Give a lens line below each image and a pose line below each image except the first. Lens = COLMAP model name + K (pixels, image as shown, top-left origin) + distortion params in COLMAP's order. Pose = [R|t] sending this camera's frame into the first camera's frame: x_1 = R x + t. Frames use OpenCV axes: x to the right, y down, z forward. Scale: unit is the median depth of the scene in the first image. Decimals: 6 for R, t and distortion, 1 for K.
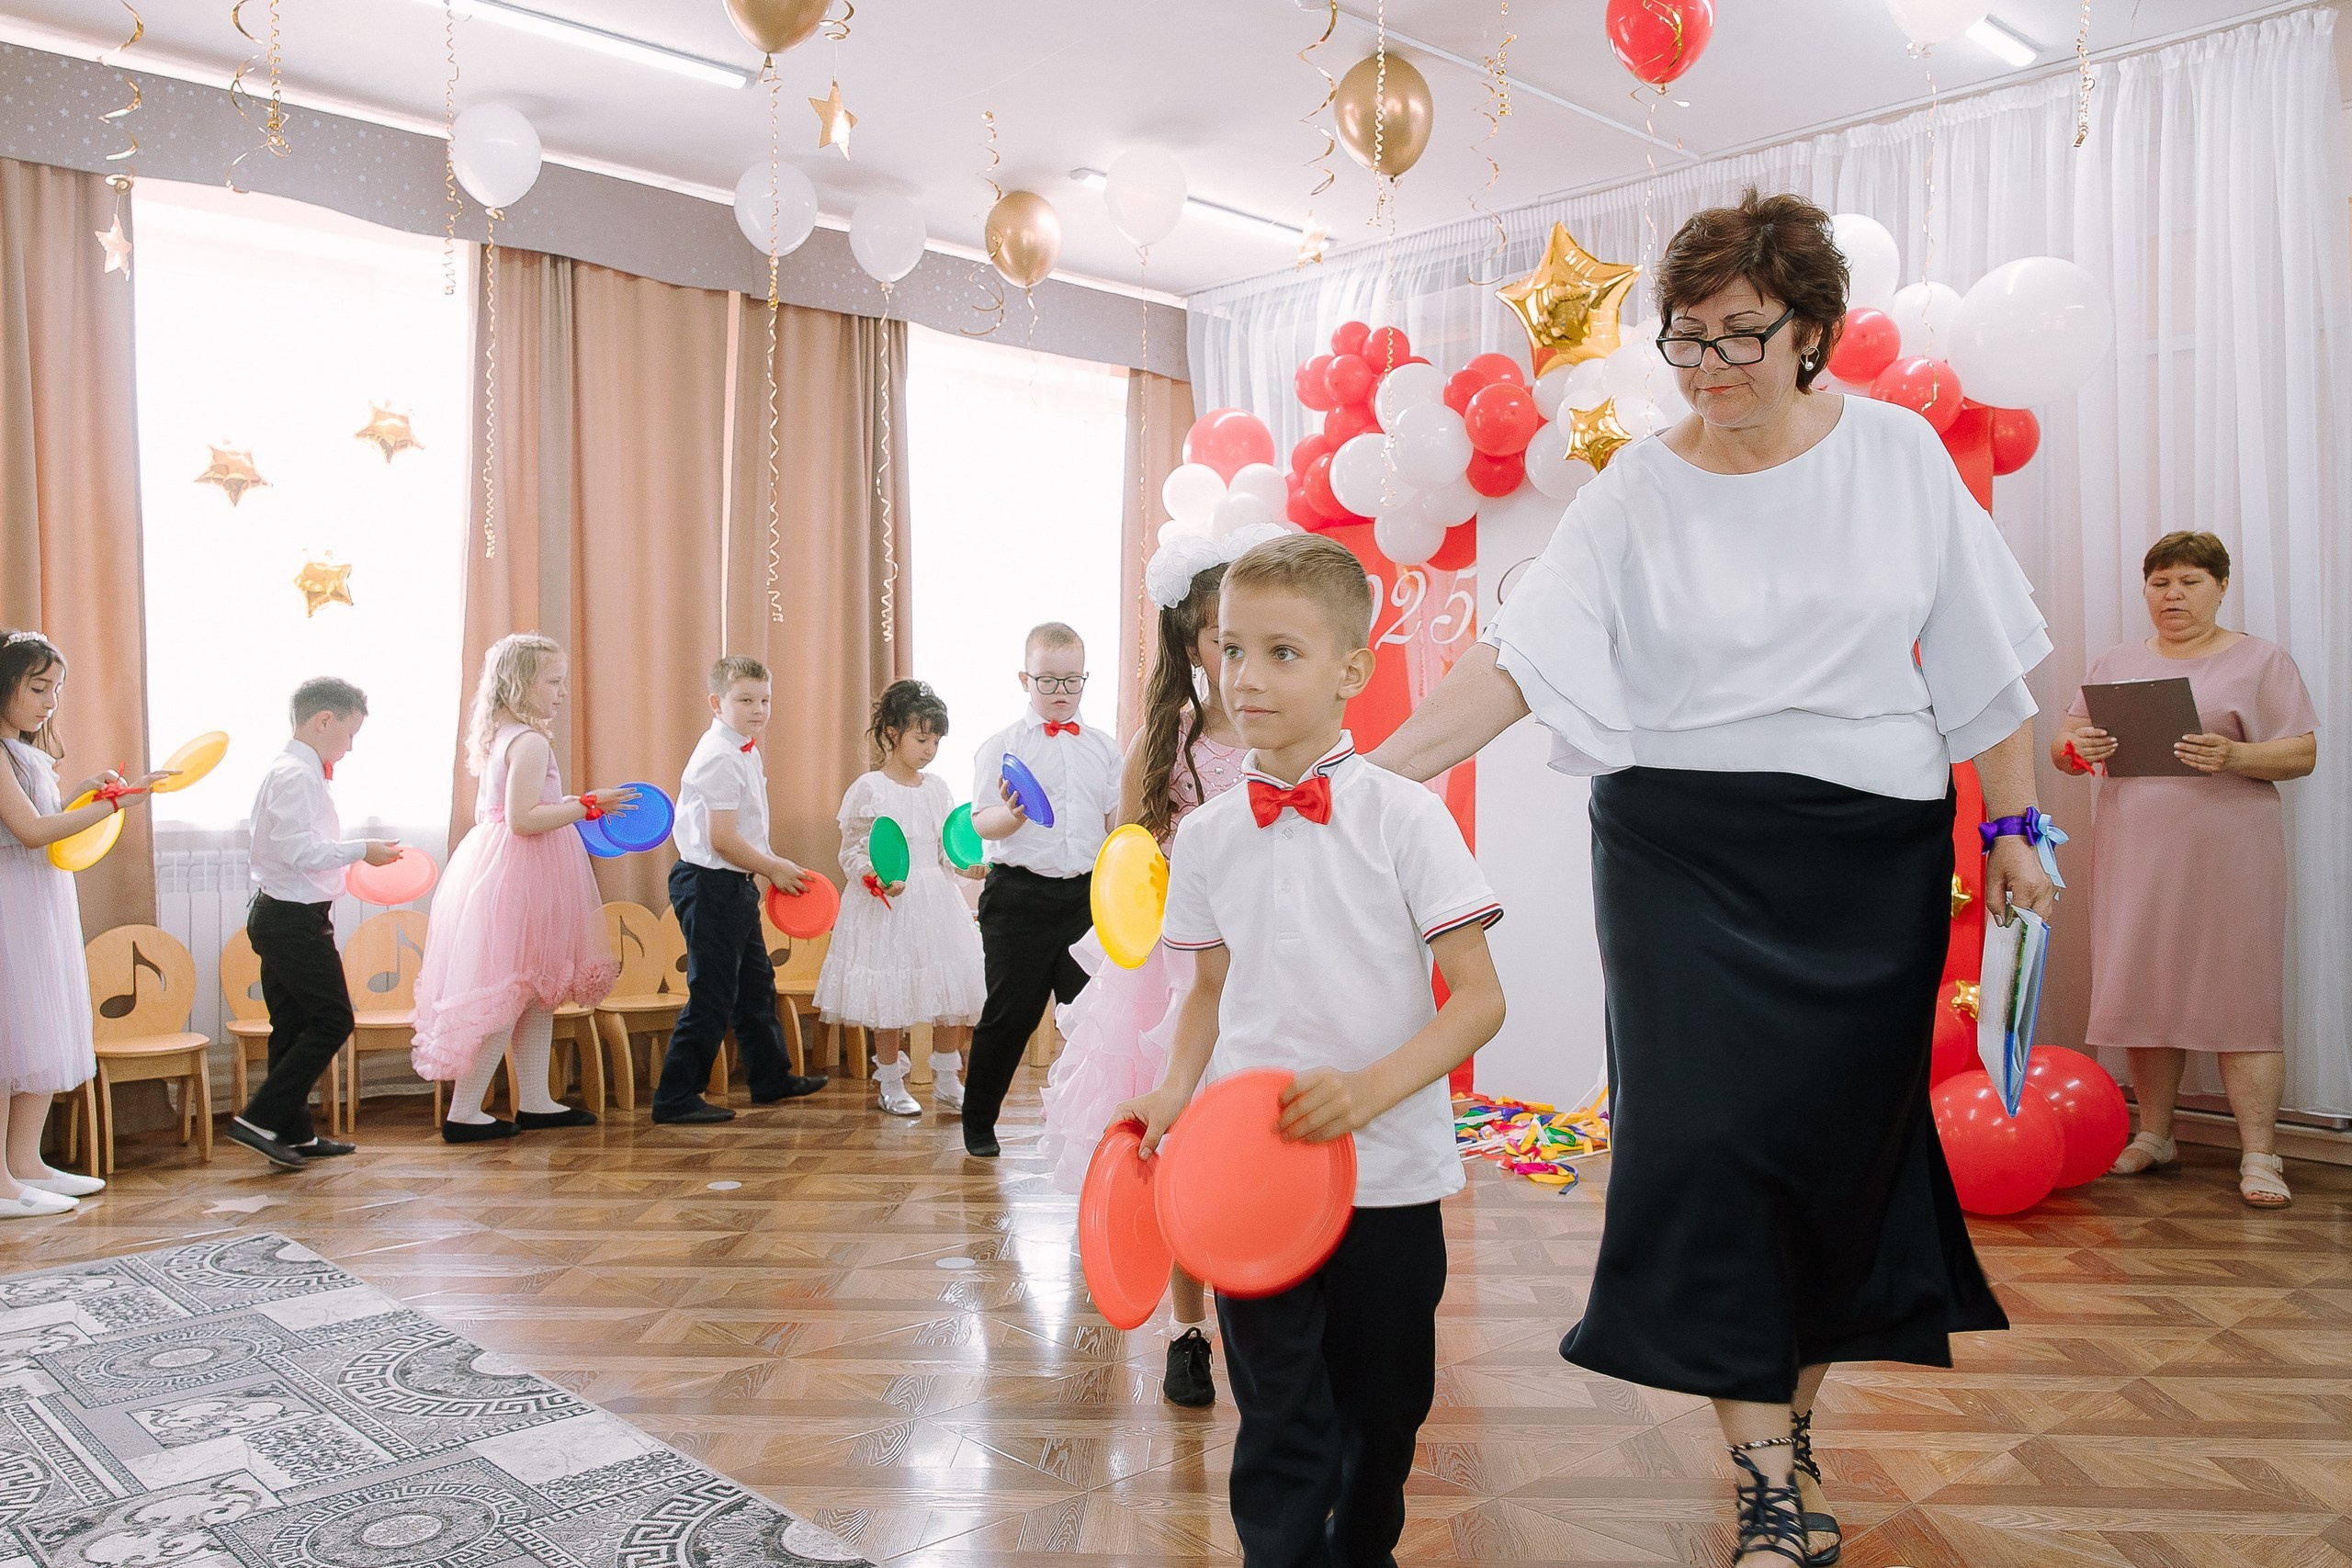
lens RADIAL K [[1895.0, 0, 1183.9], [0, 1895.0, 784.4], [0, 0, 1]] dist [0.004084, 0.003610]
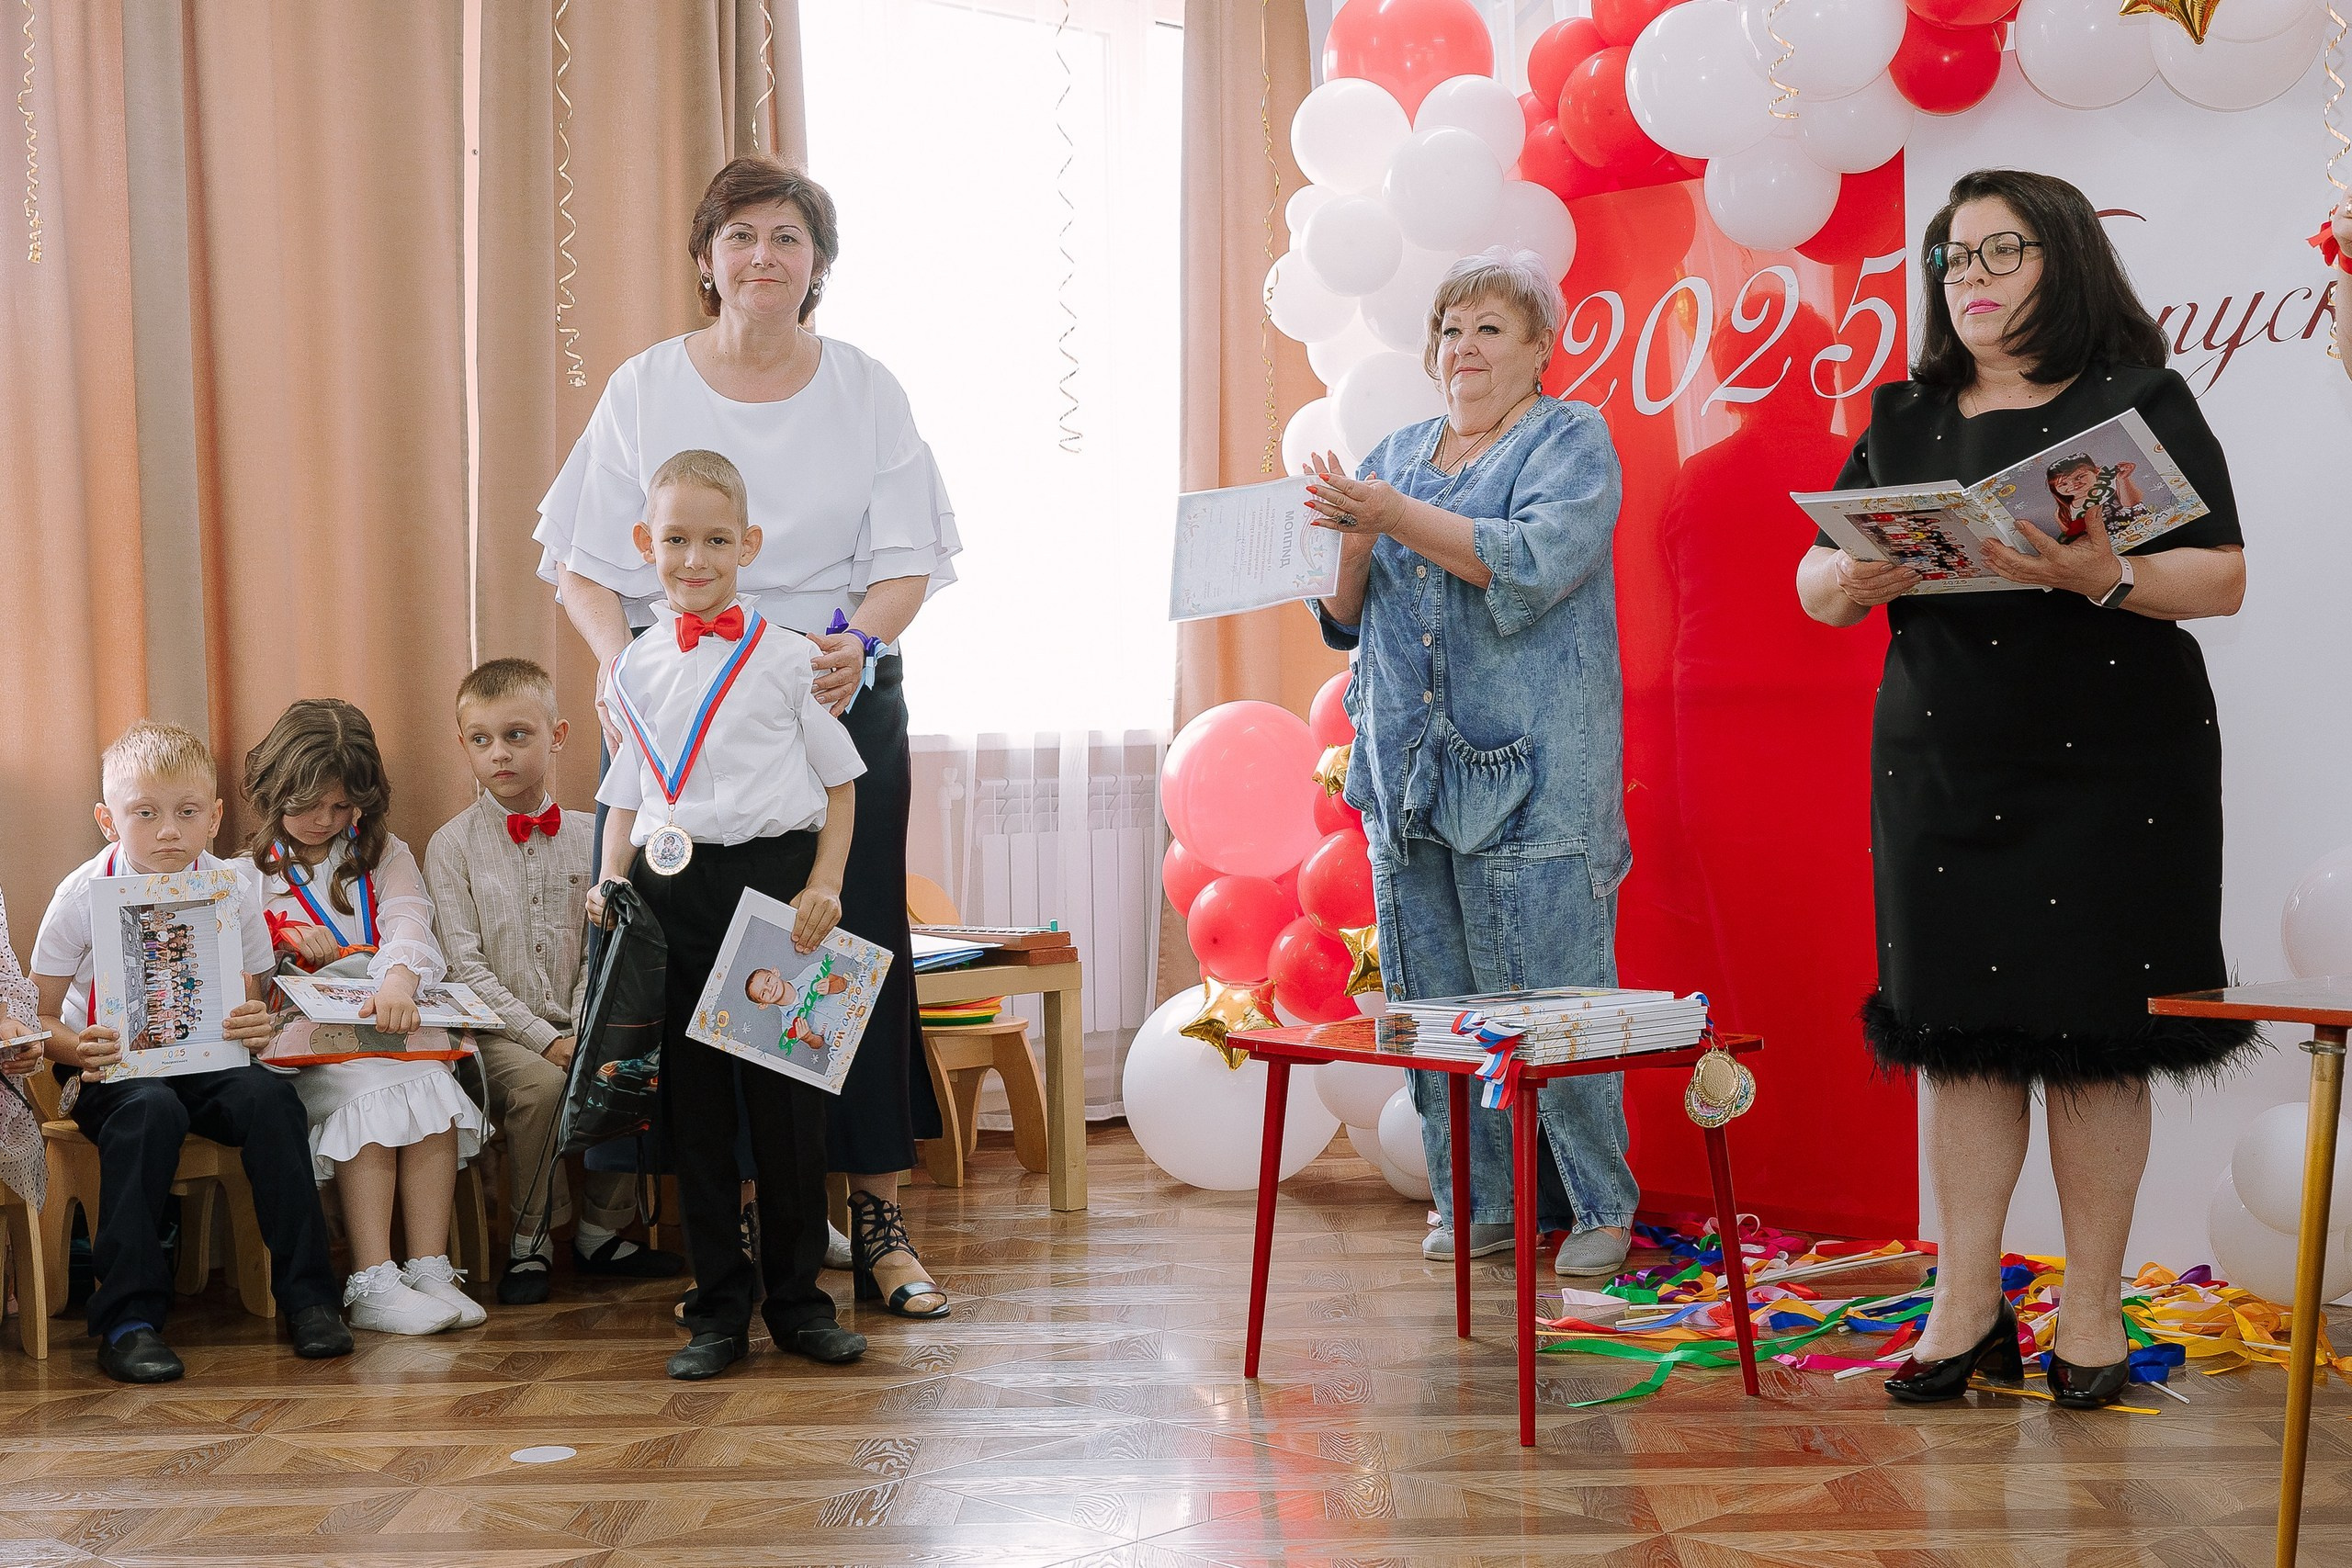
lens RADIAL K [[3135.1, 0, 1172.7], [0, 3135.1, 763.4], [0, 0, 1]] dist [0.008845, 0.023603]
pose [[0.999692, -0.021918, 0.011673, -0.065979], [0.021880, 0.999755, 0.003316, 0.022531], [-0.011743, -0.003059, 0.999926, 0.130230]]
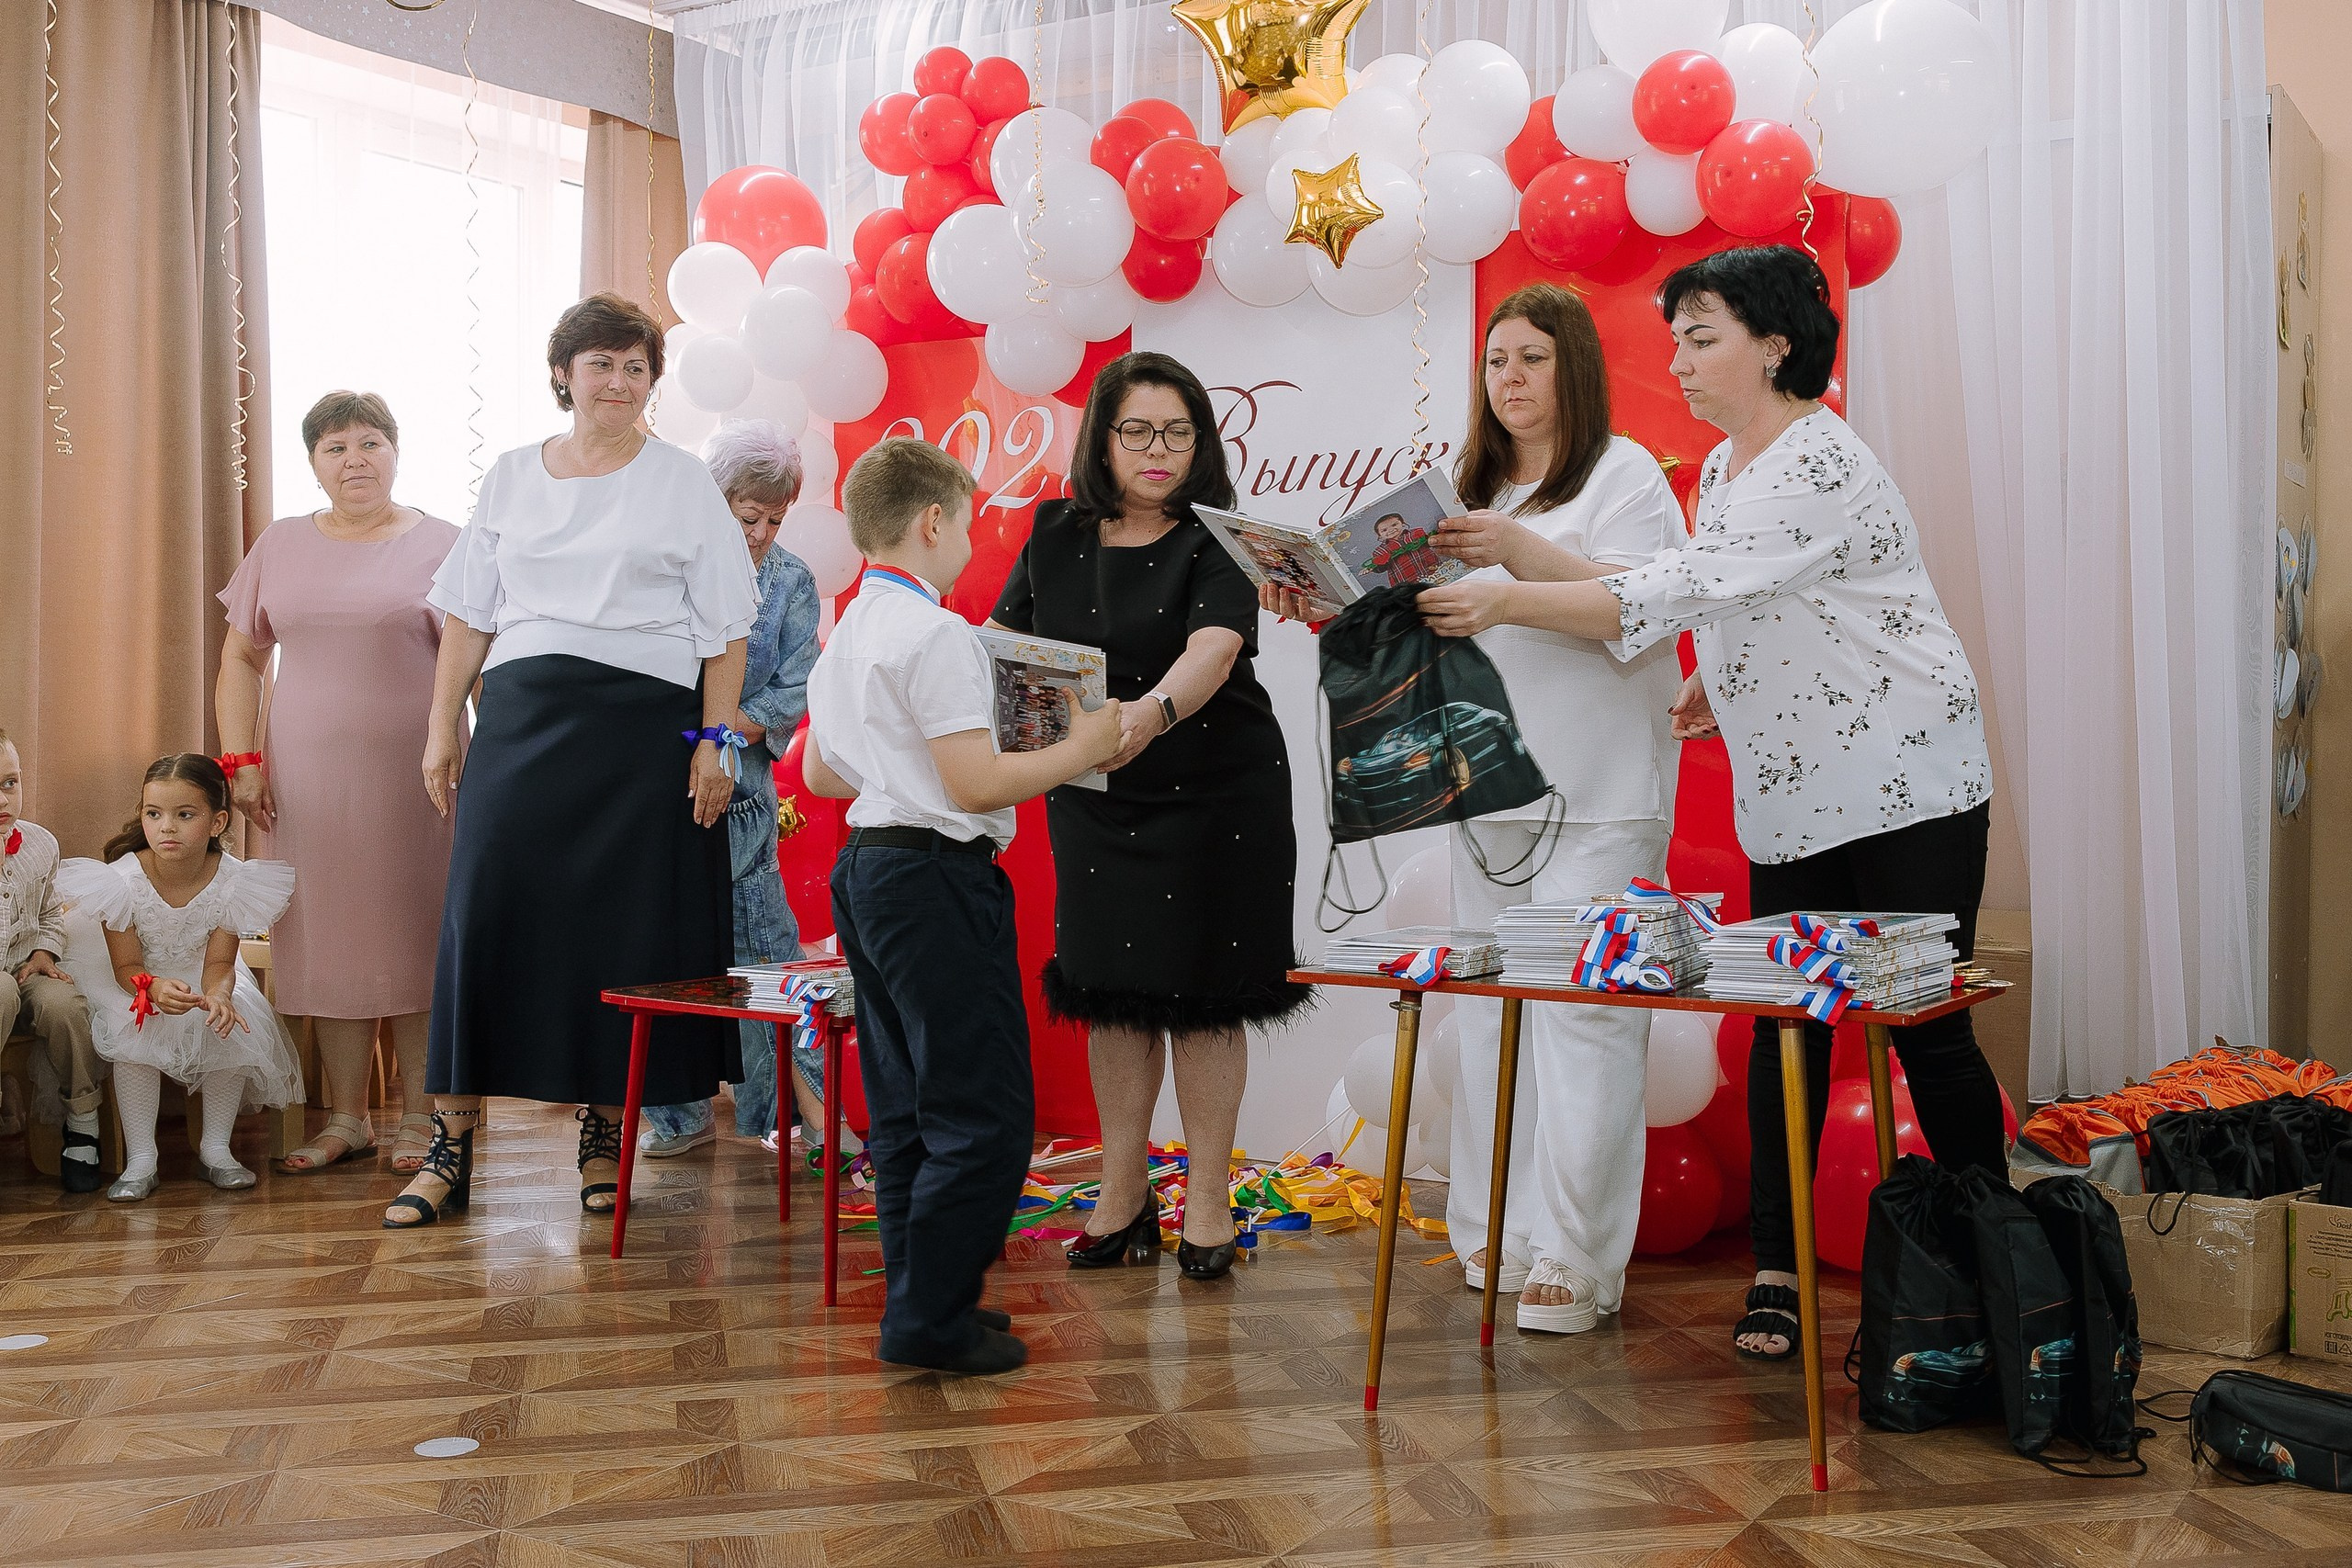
lens RADIAL K [[2438.9, 0, 1167.2], [0, 2438.9, 758.0], [0, 0, 1]] dist [-0.004060, 0.019183]
pose [[0.968229, -0.004728, 0.250021, -0.064482], [0.002797, 0.999963, 0.008075, 0.012830], [-0.250050, -0.007119, 0.968207, 0.113333]]
